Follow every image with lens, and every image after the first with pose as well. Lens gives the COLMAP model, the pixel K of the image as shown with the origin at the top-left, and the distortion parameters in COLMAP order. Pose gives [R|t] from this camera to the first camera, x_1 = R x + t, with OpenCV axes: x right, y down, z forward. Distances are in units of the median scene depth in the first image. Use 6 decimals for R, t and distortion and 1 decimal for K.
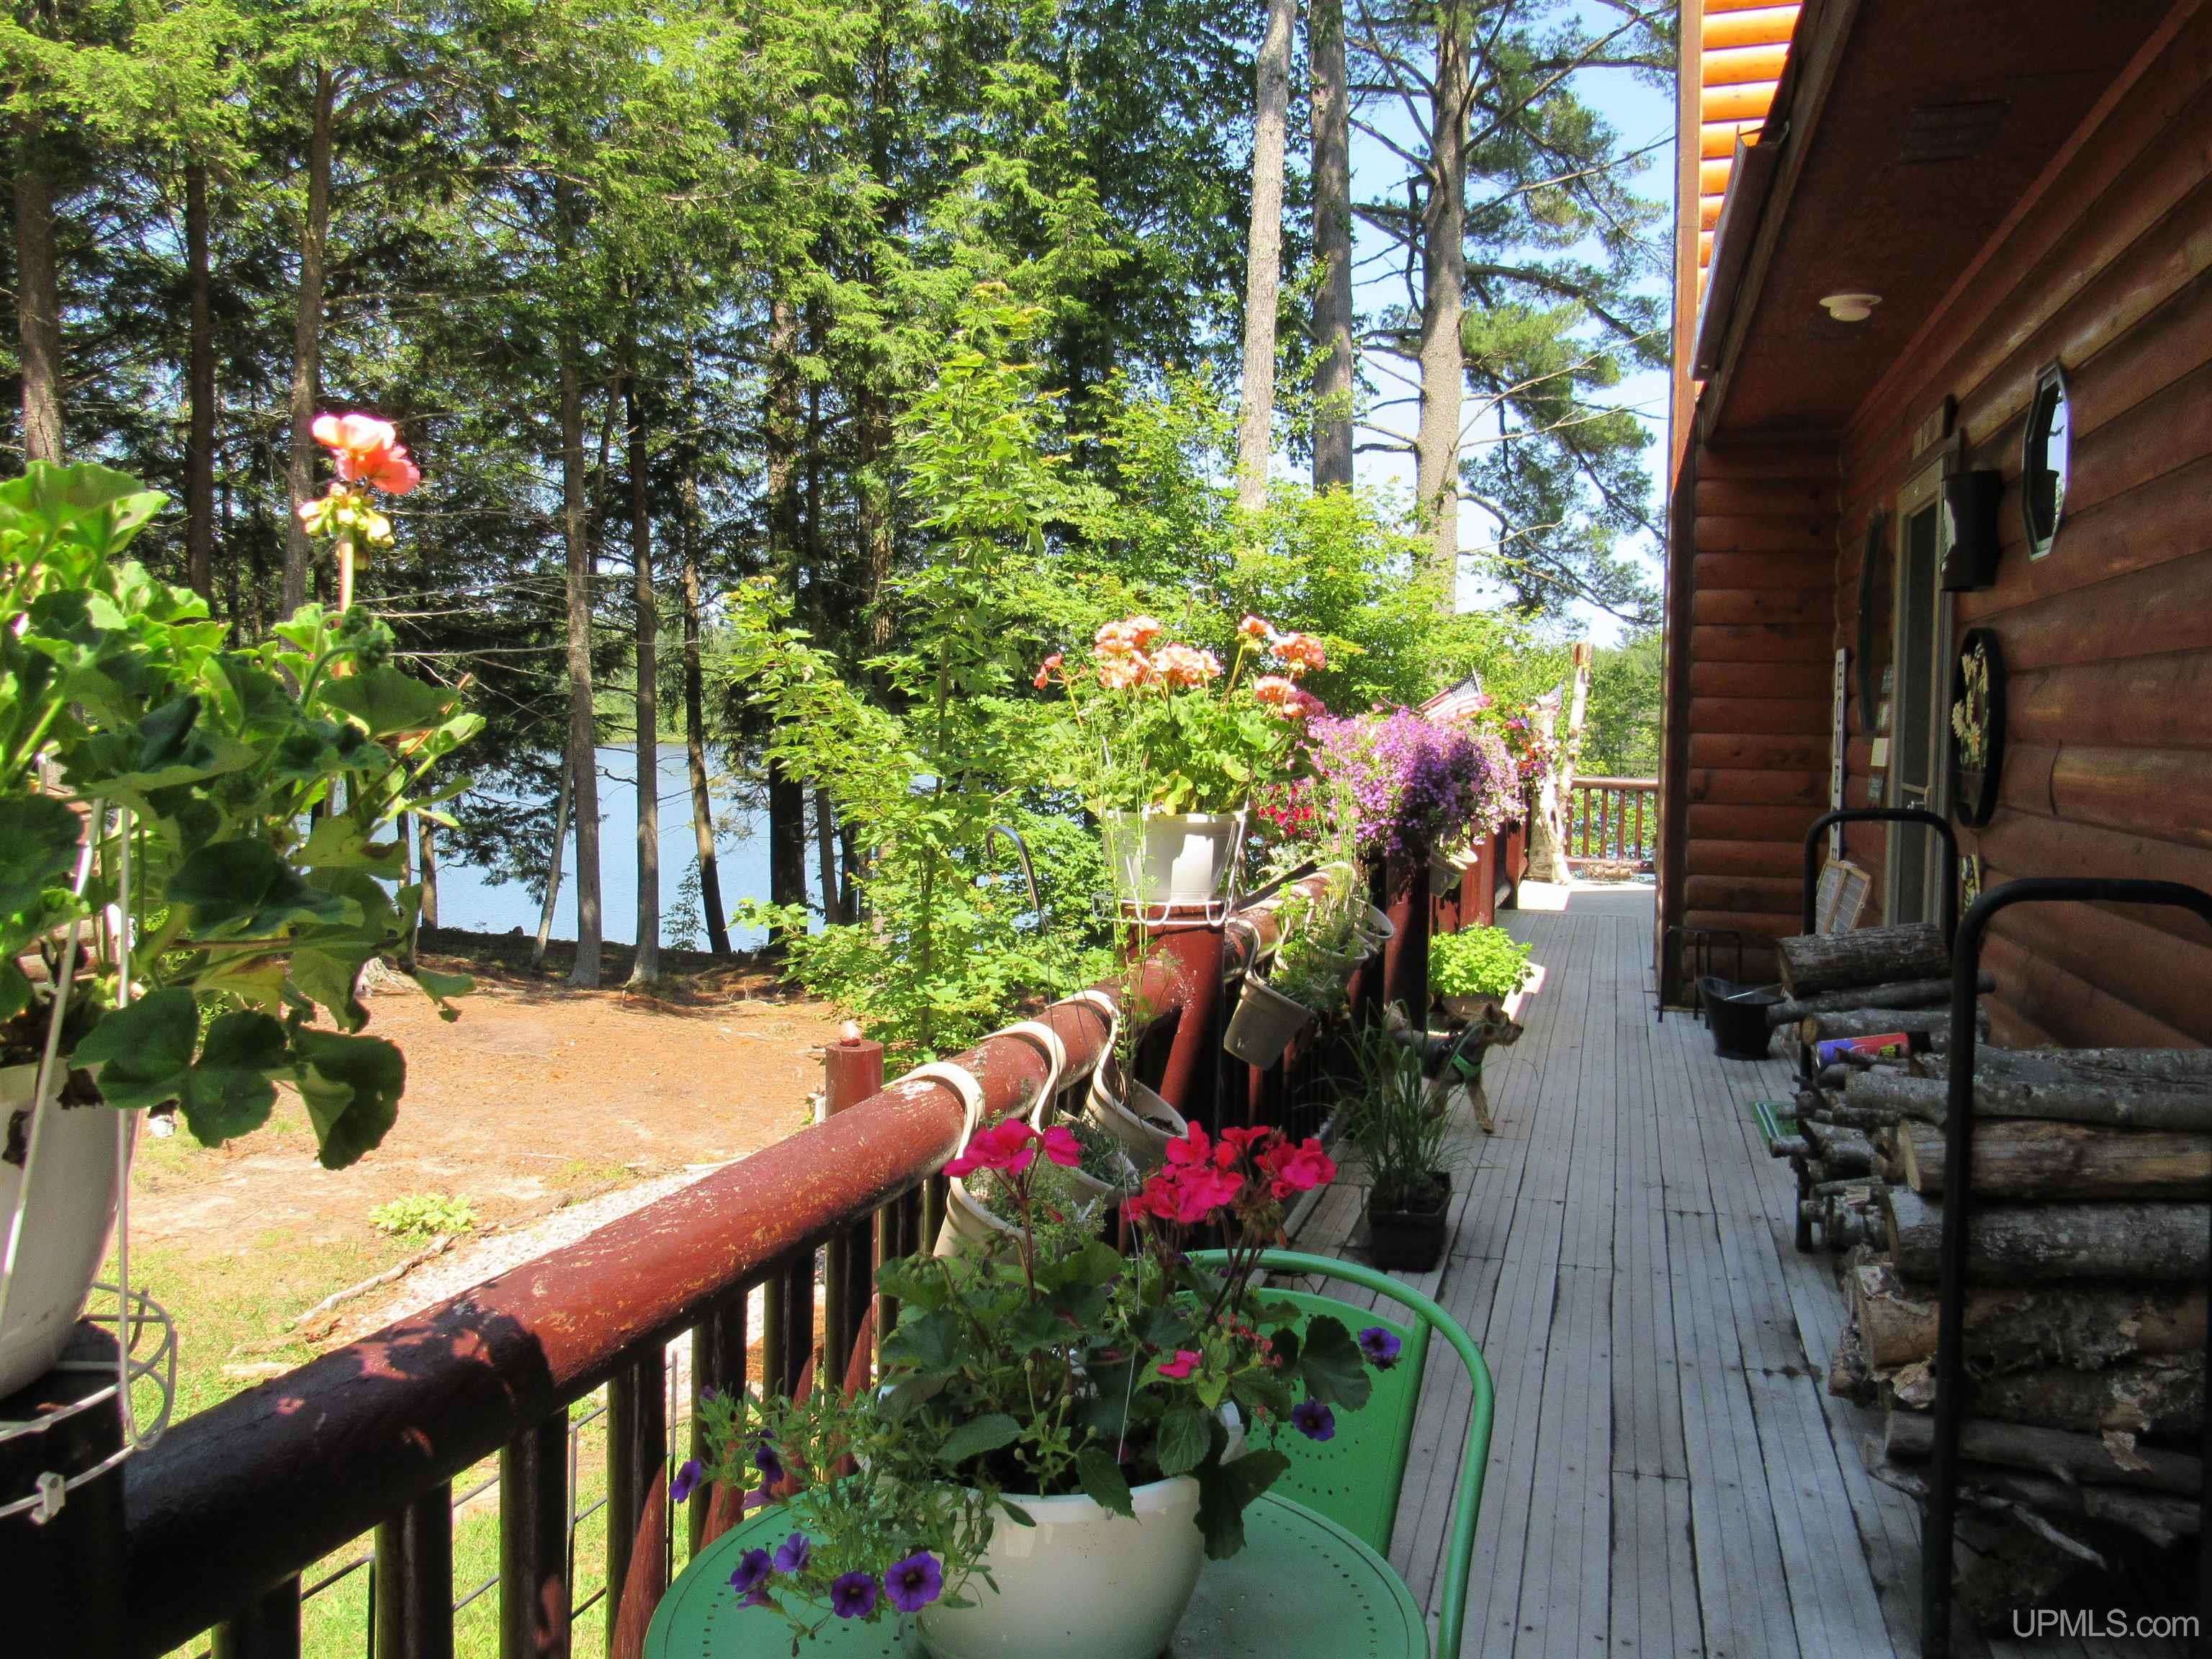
lens RADIAL K [[1804.7, 0, 1111.5], [0, 1804.7, 823.2], [0, 0, 1]] dist [-0.044554, 0.004127]
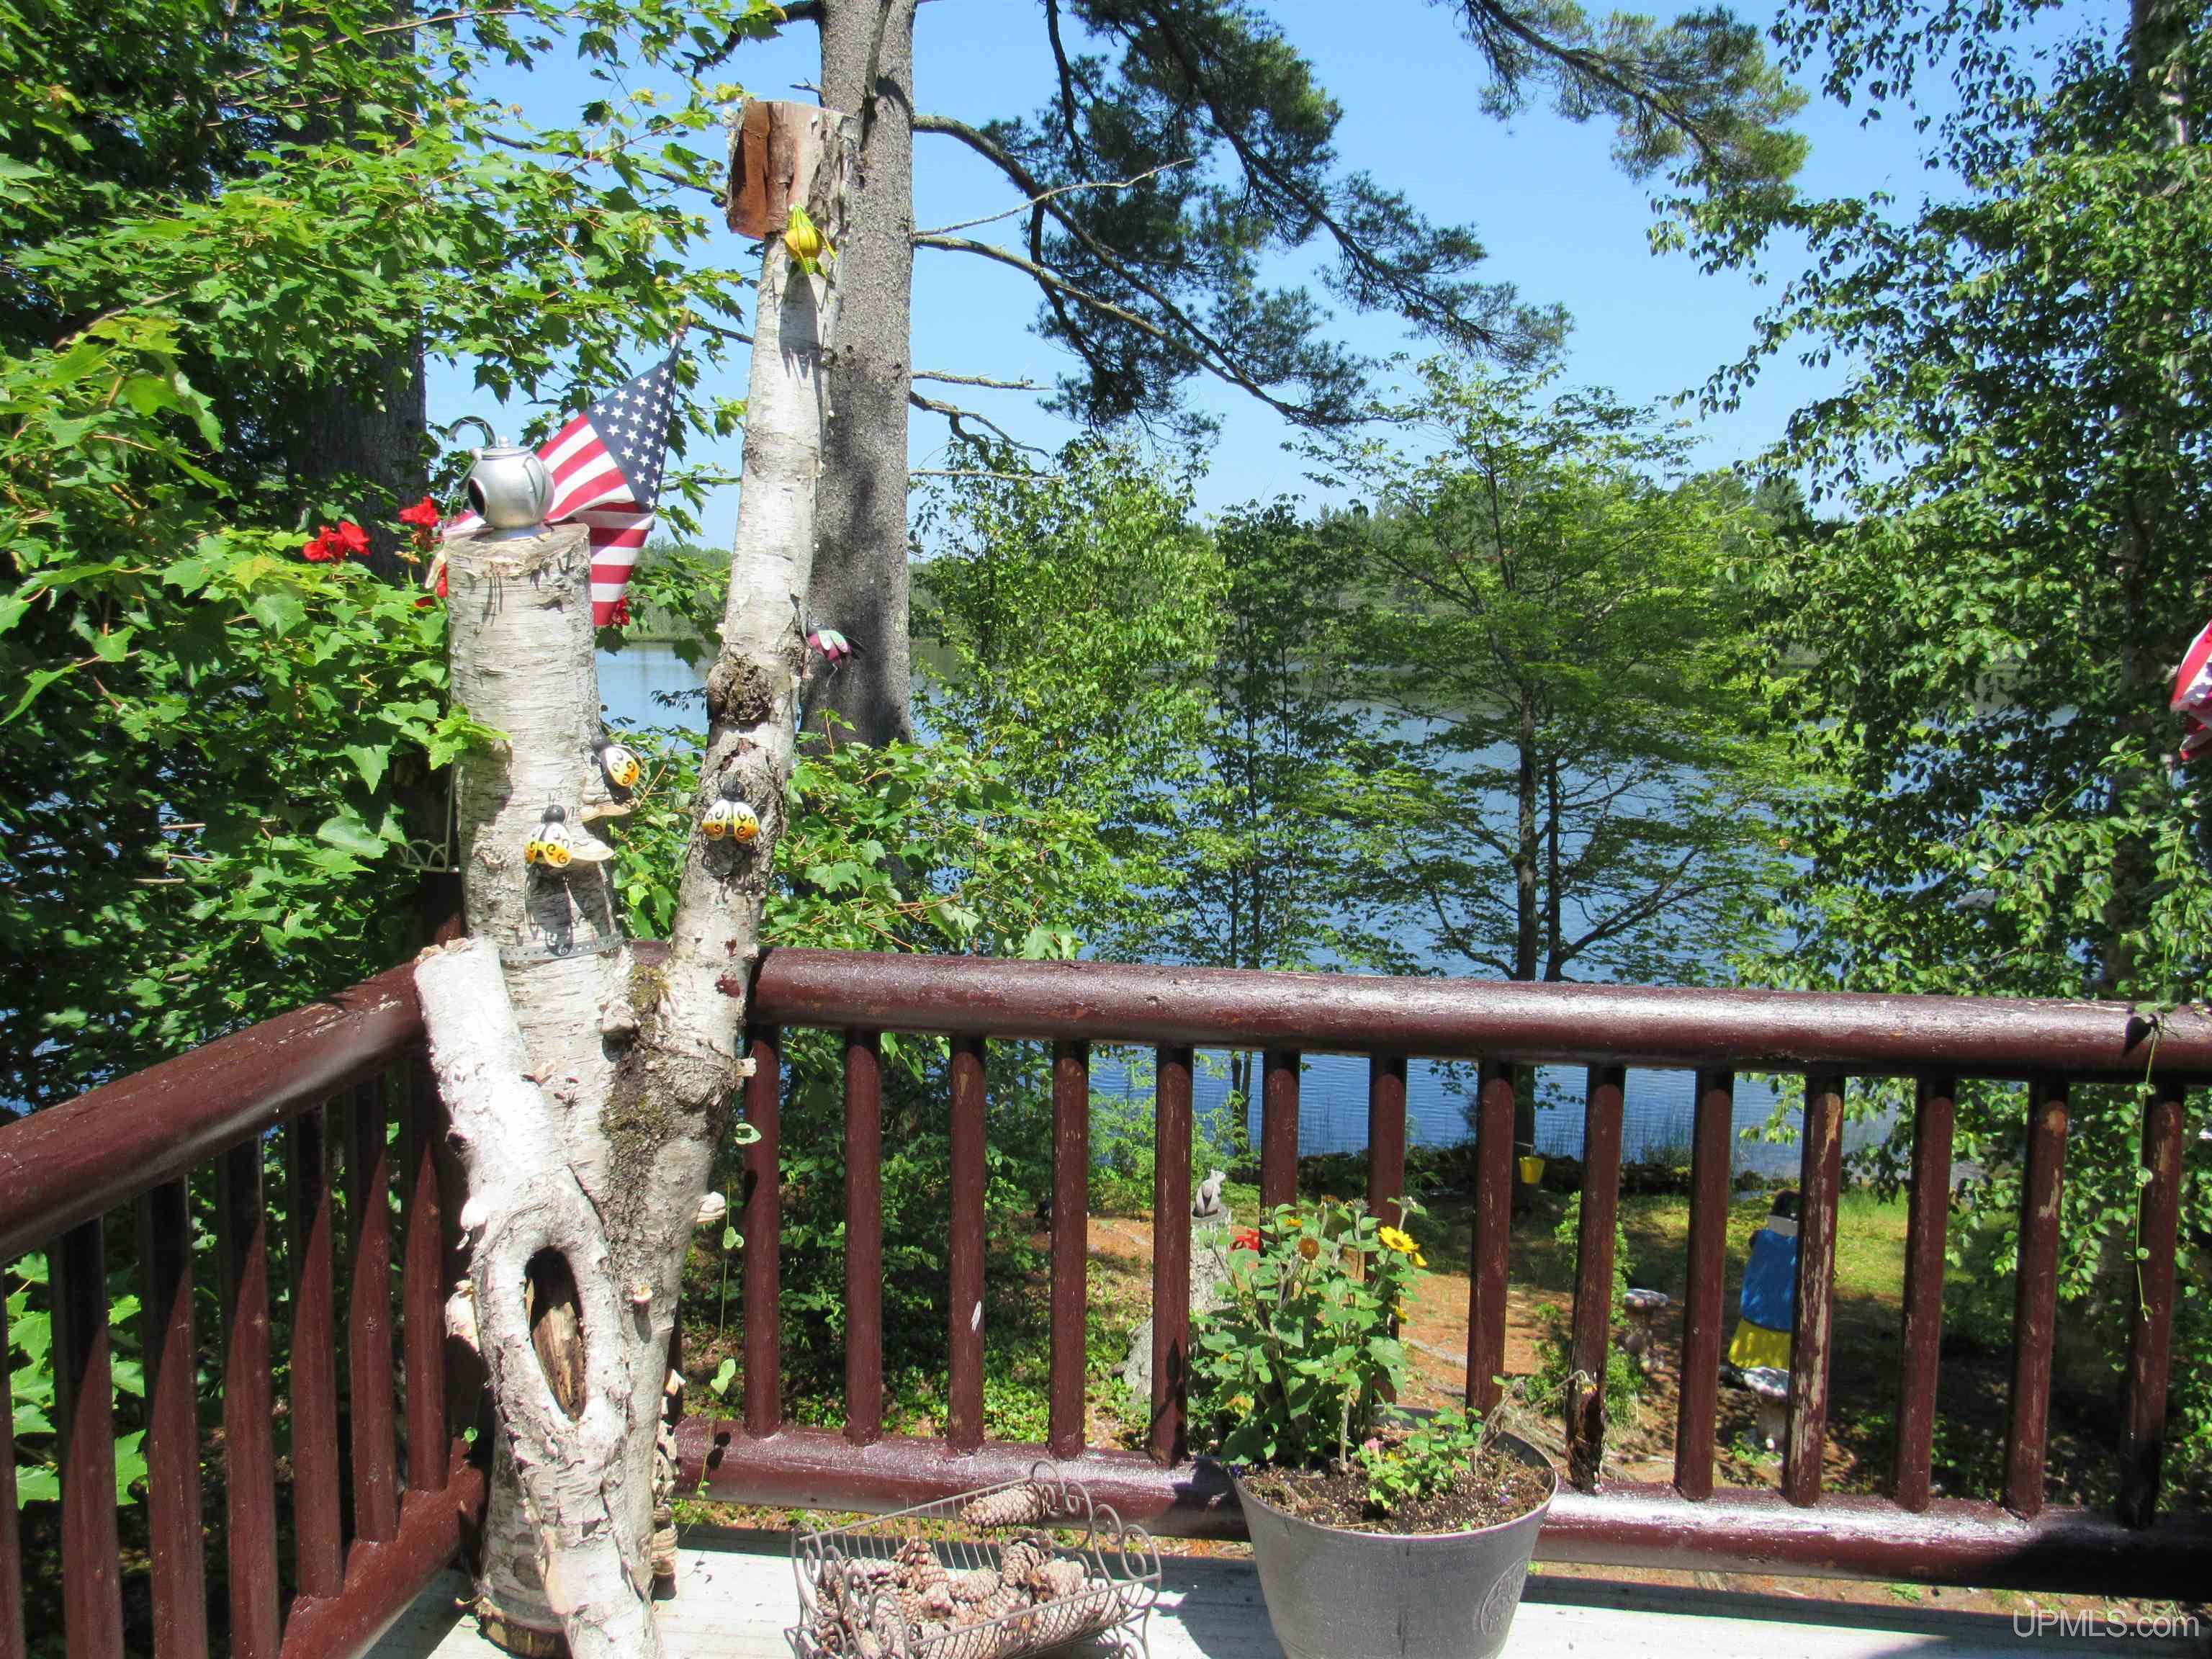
lens RADIAL K [[1965.2, 0, 1101.5], [0, 1965.2, 834.1], [0, 0, 1]] dist [-0.121328, -0.005134]
pose [[0.986759, -0.019756, 0.160987, 0.157854], [0.010507, 0.998255, 0.058101, -0.028560], [-0.161854, -0.055640, 0.985245, 0.504609]]
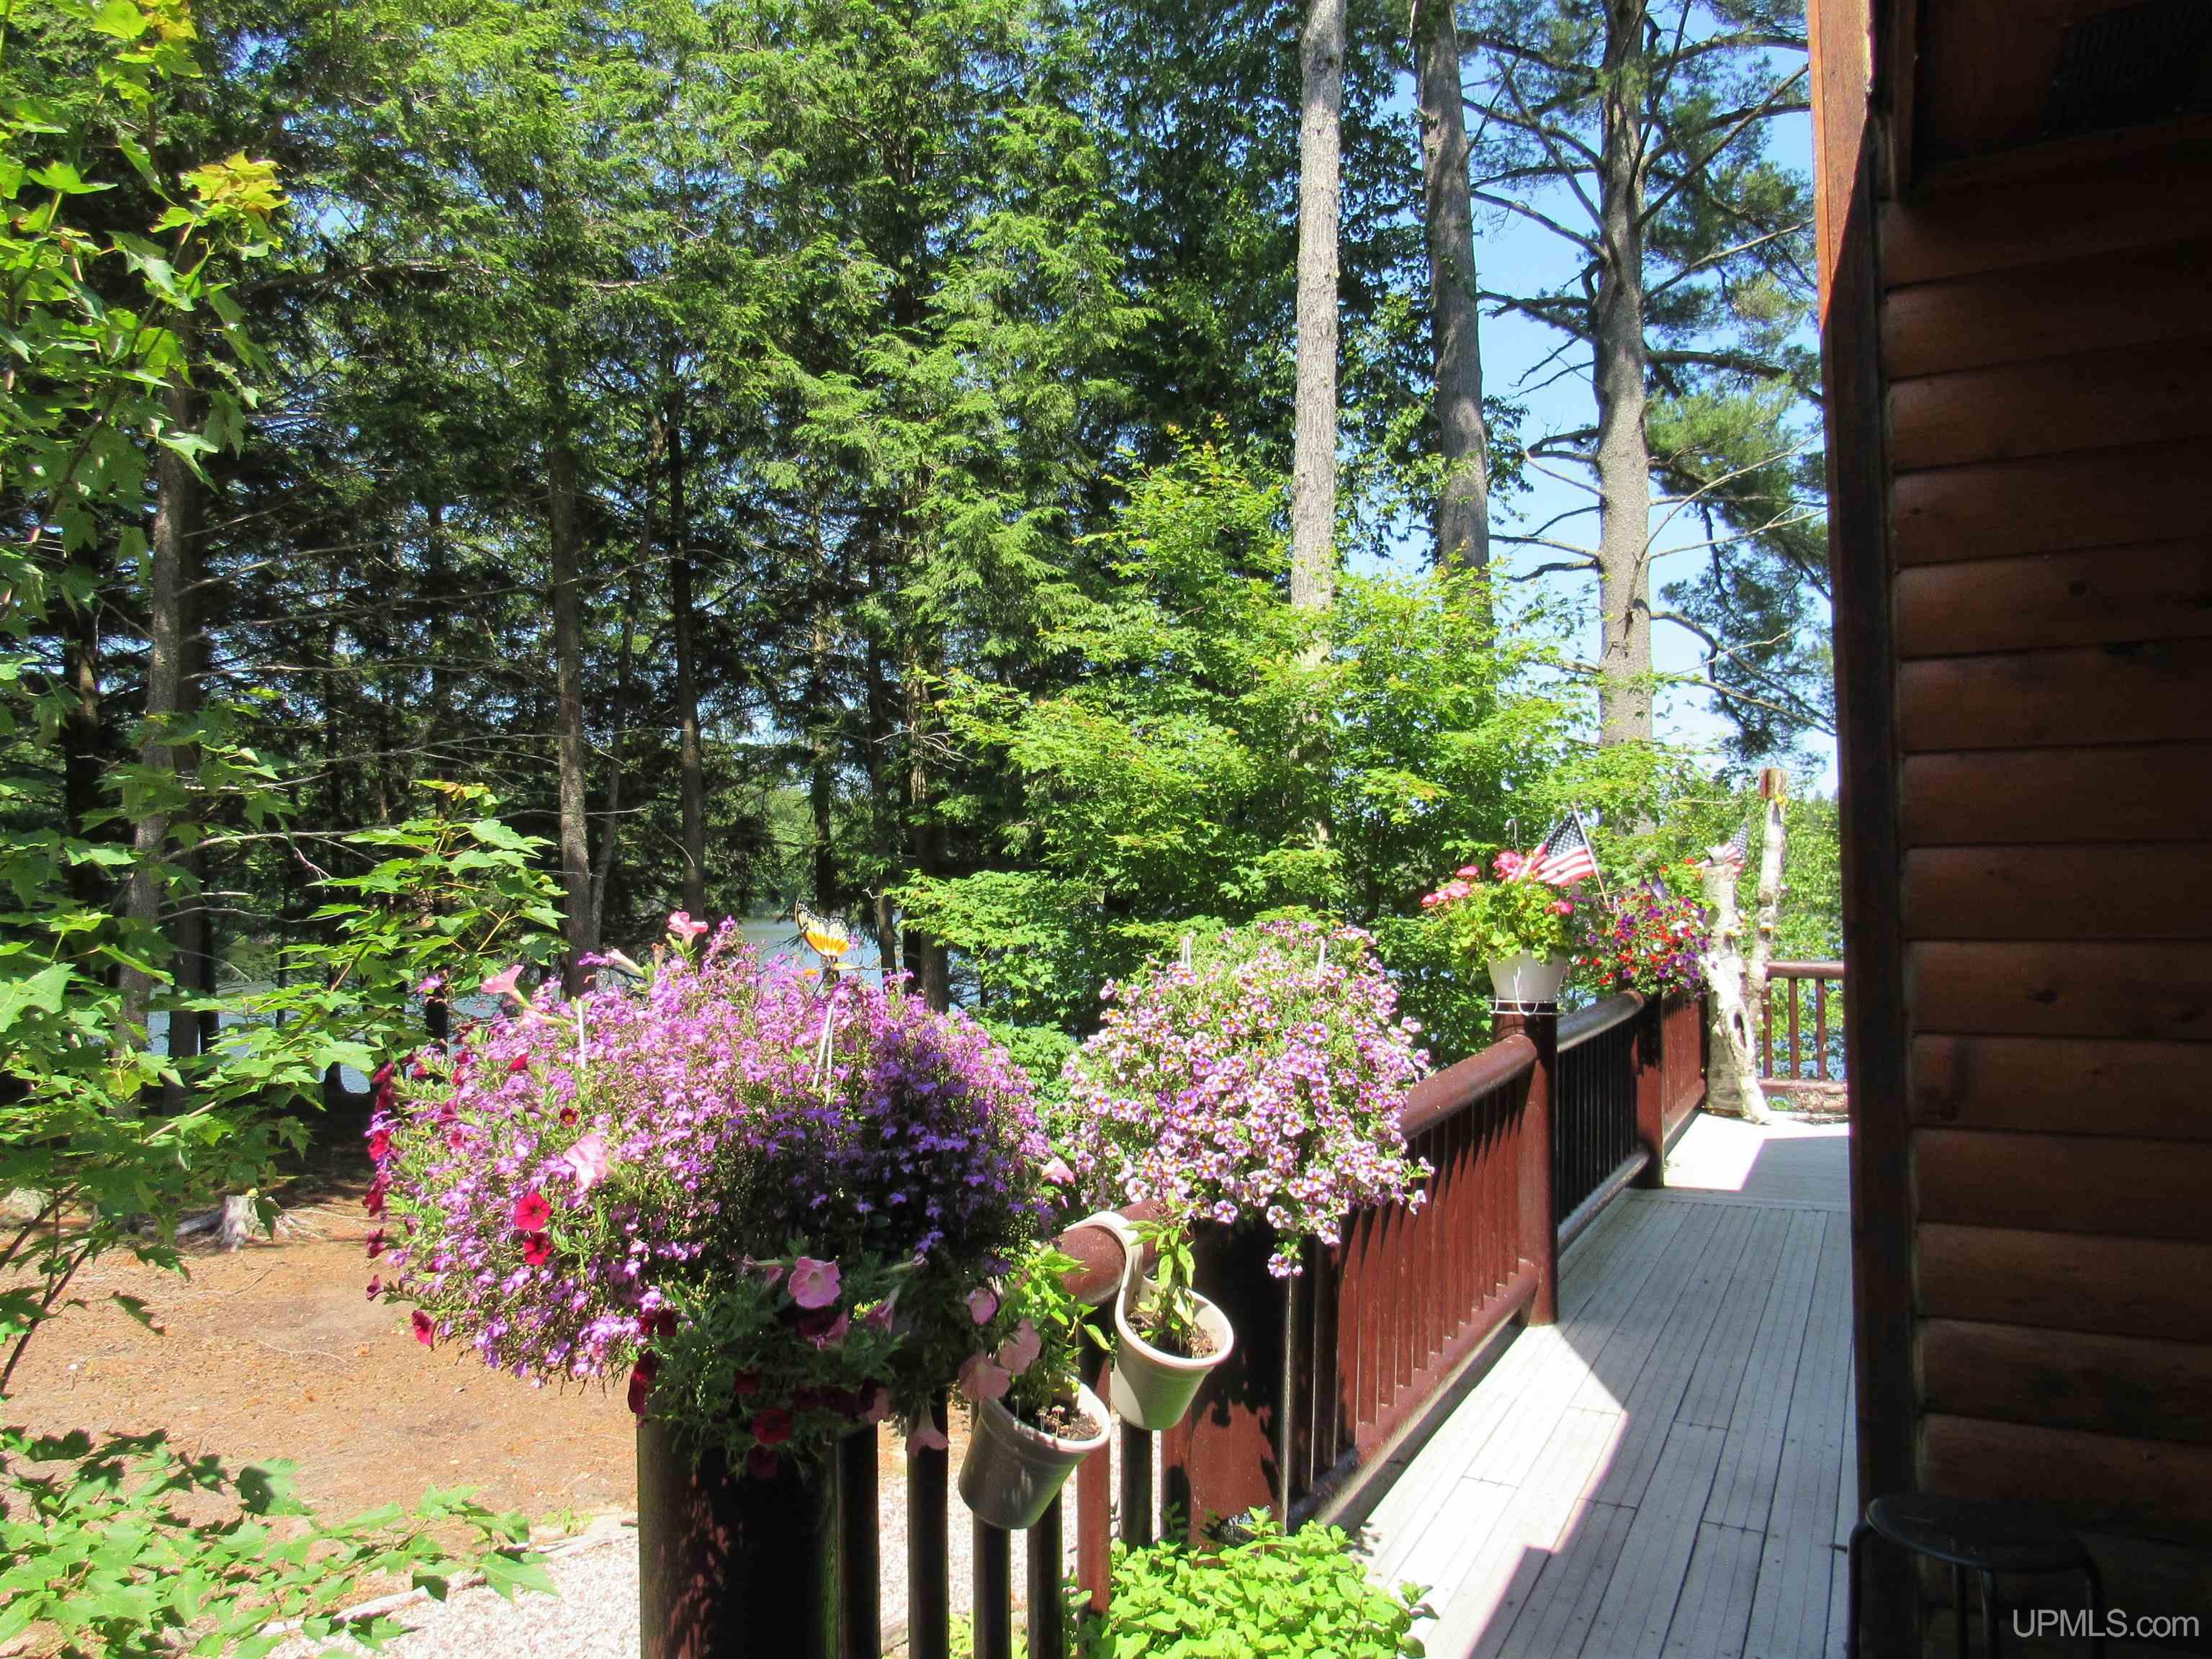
lens RADIAL K [[1592.6, 0, 1102.6], [0, 1592.6, 823.2], [0, 0, 1]] dist [-0.026940, 0.001766]
pose [[0.981819, -0.031693, -0.187157, 0.073944], [0.014603, 0.995652, -0.091998, -0.016032], [0.189259, 0.087592, 0.978013, 0.215815]]
